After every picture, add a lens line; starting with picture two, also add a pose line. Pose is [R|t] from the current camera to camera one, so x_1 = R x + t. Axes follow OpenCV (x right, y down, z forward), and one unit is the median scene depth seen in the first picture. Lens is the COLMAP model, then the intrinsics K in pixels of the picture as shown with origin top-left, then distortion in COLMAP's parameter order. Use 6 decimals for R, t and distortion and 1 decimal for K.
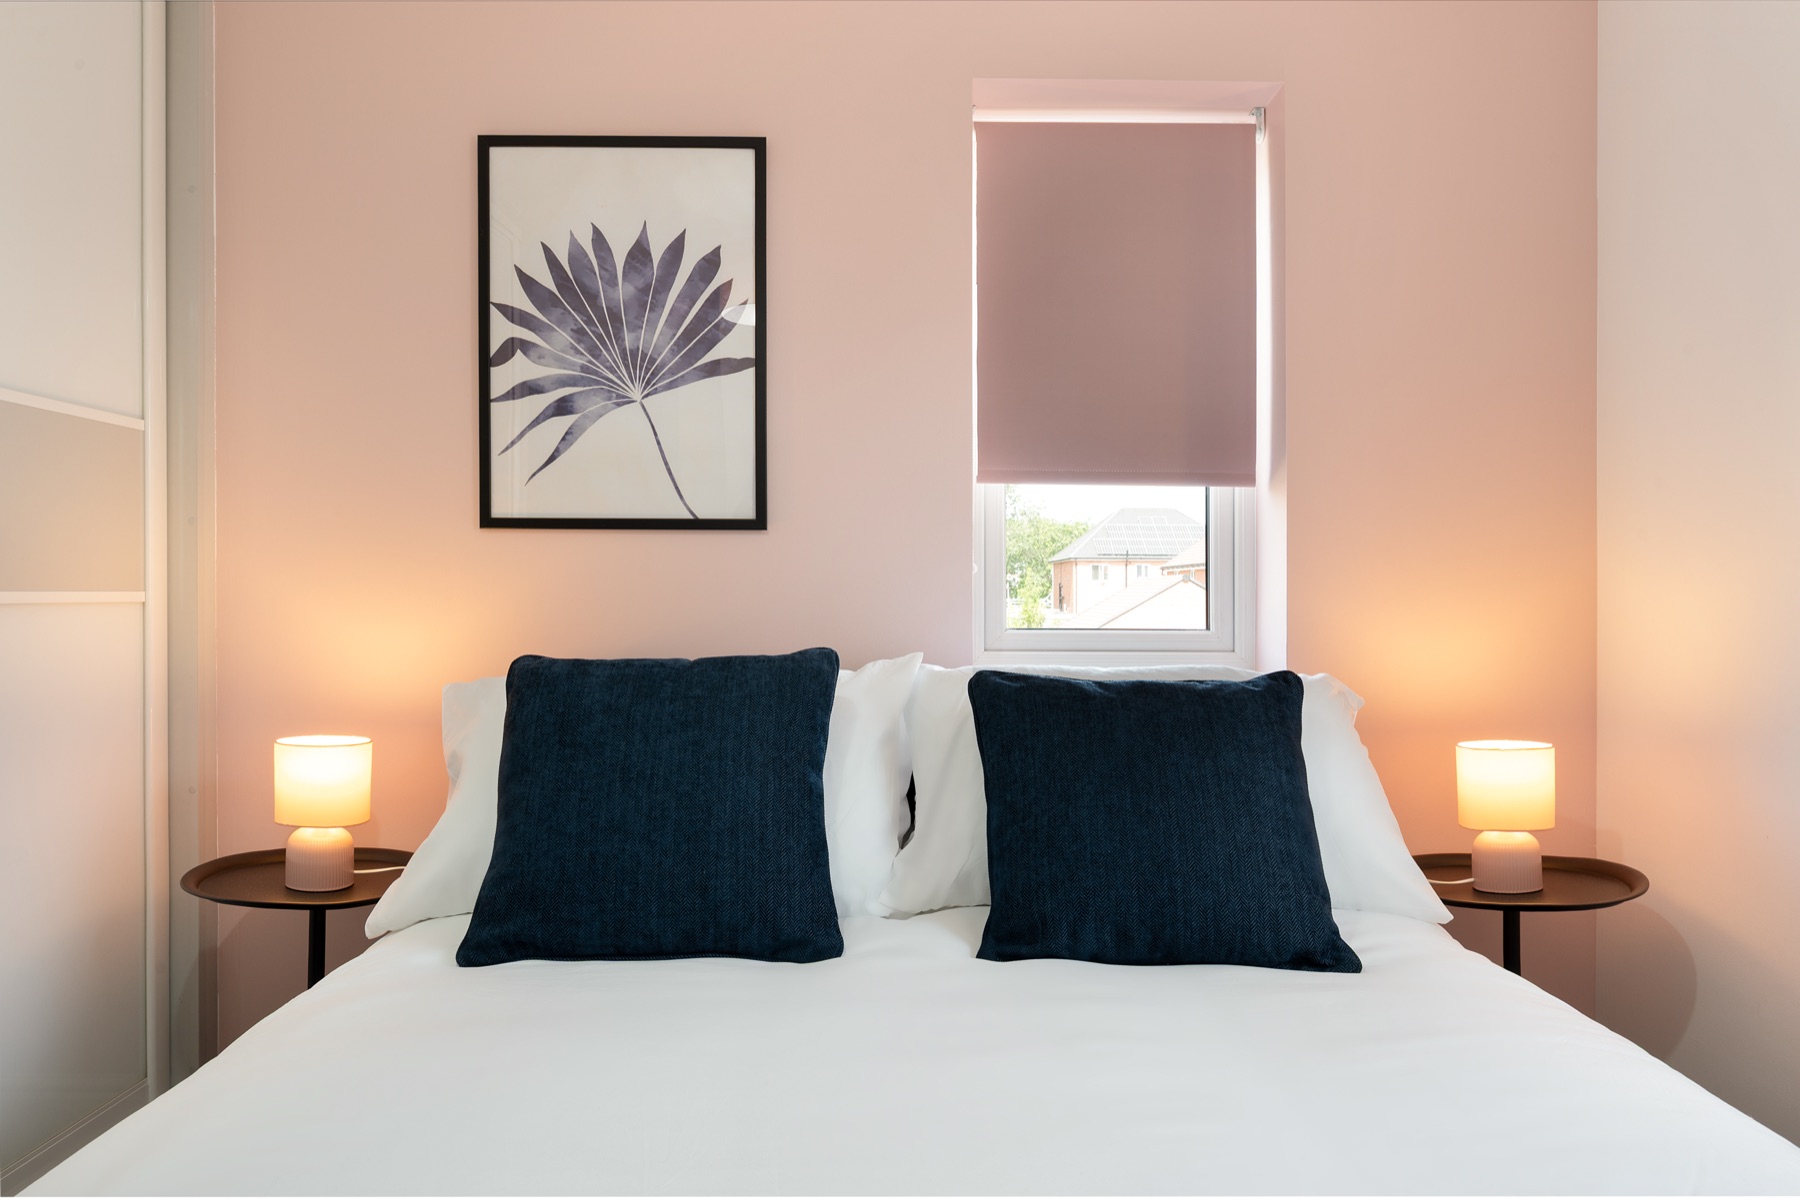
lens RADIAL K [[1116.5, 0, 895.3], [0, 1116.5, 585.0], [0, 0, 1]] dist [0.007725, 0.000465]
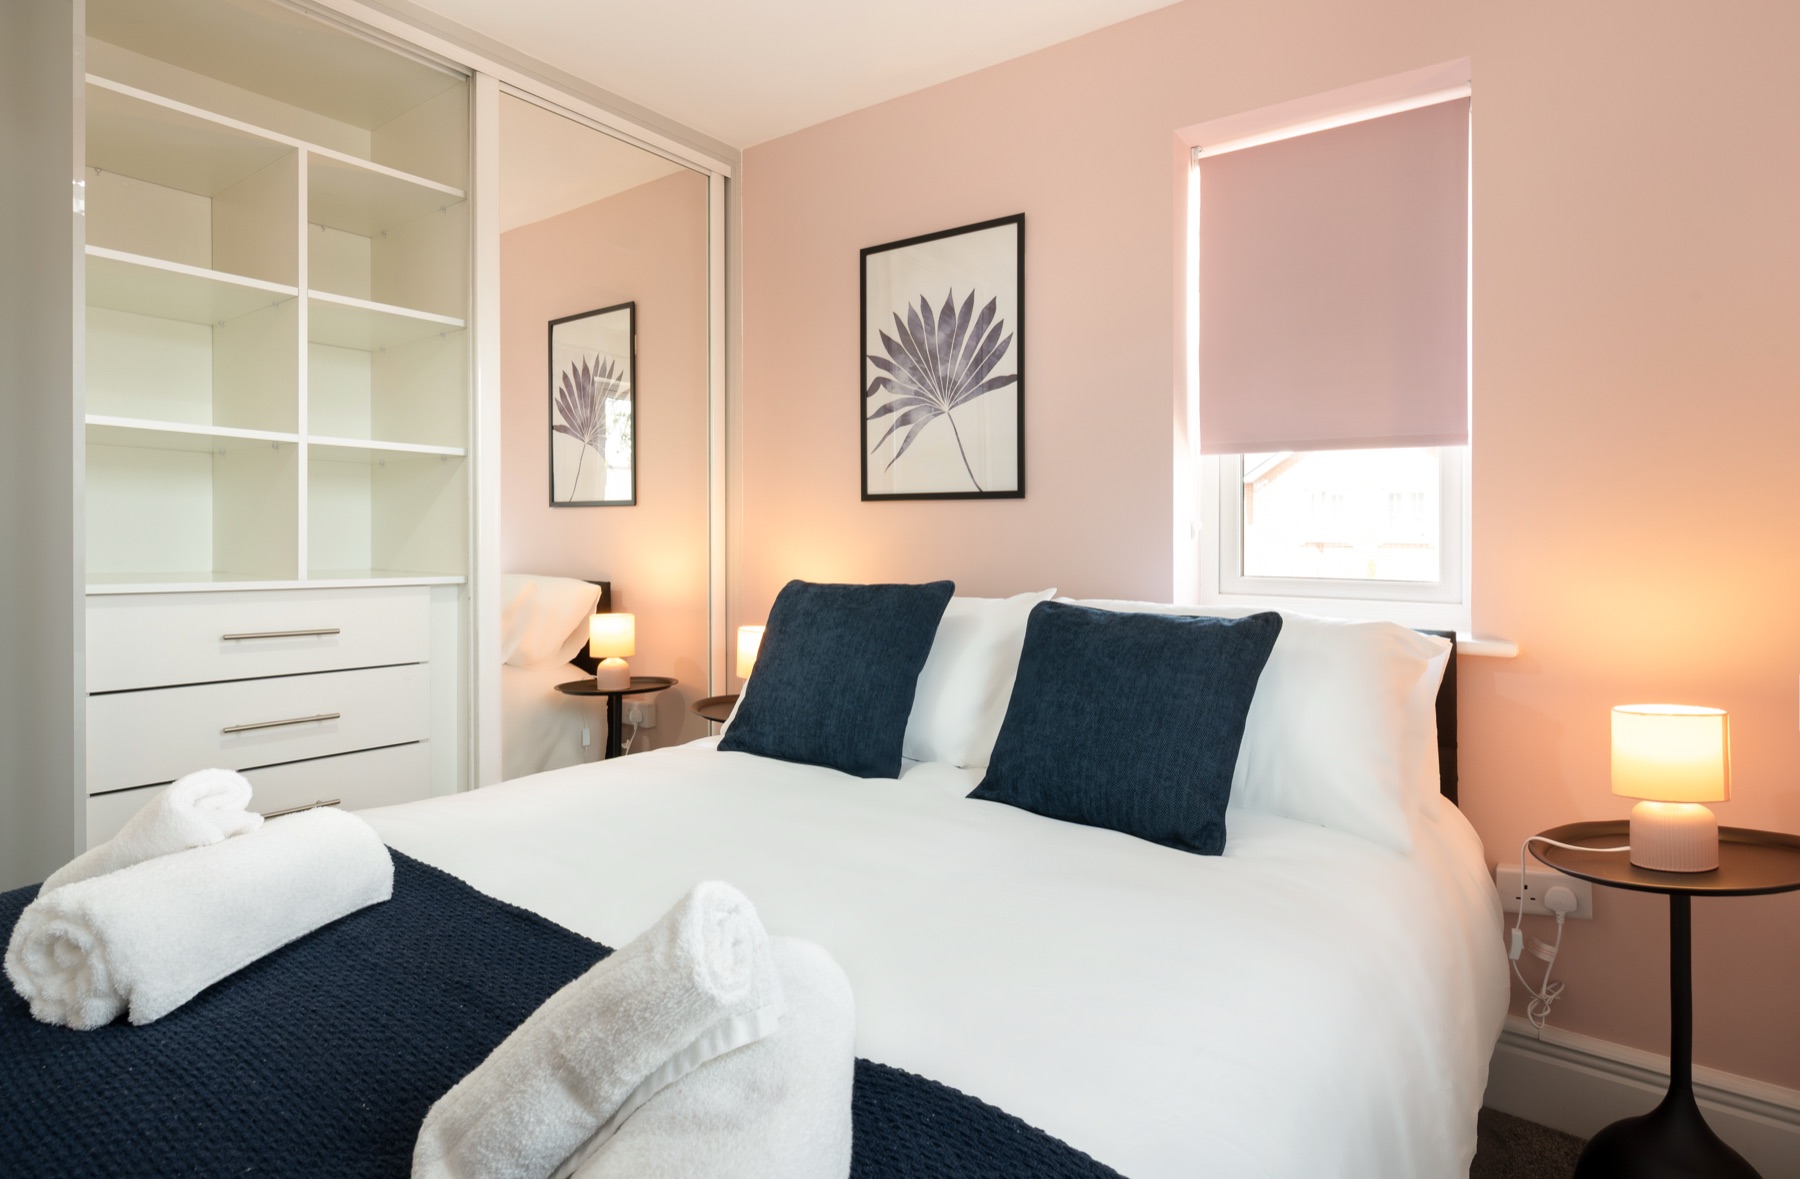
lens RADIAL K [[938.3, 0, 949.8], [0, 938.3, 556.4], [0, 0, 1]] dist [-0.003335, -0.000730]
pose [[0.810857, 0.015366, -0.585042, 0.494722], [-0.006044, 0.999822, 0.017883, 0.002168], [0.585213, -0.010965, 0.810806, 0.006883]]
